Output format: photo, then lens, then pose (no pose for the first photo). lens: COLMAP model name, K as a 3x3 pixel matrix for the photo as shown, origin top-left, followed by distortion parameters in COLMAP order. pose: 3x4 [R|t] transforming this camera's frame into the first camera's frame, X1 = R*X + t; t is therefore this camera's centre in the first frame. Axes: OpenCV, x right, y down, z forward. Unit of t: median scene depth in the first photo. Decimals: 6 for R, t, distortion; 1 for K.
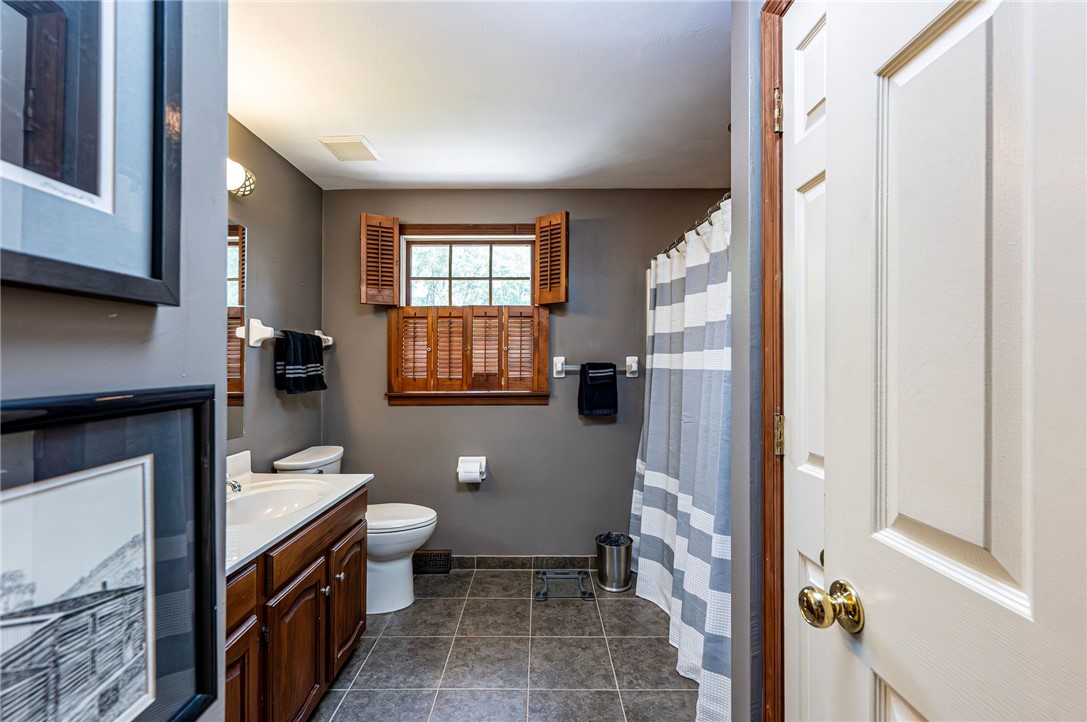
lens RADIAL K [[430.5, 0, 543.9], [0, 430.5, 356.9], [0, 0, 1]] dist [0.000055, 0.000024]
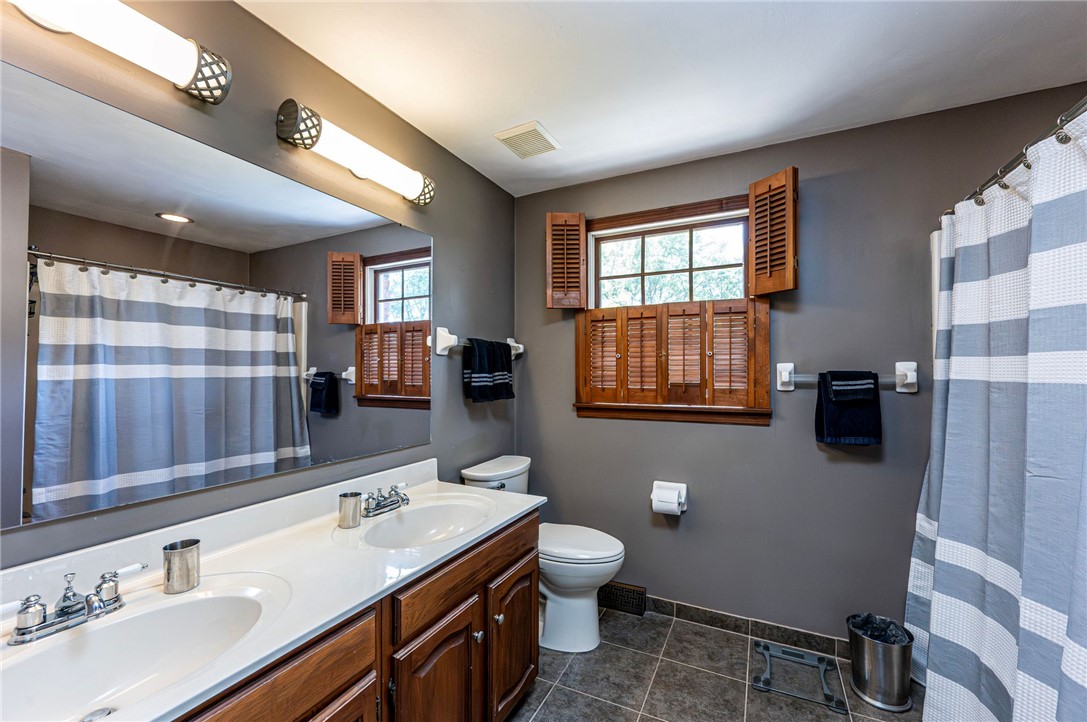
lens RADIAL K [[444.6, 0, 546.2], [0, 444.6, 360.1], [0, 0, 1]] dist [0.000629, 0.000038]
pose [[0.895711, -0.009966, -0.444524, 0.007156], [0.005370, 0.999918, -0.011598, 0.001209], [0.444603, 0.008002, 0.895692, 0.123812]]
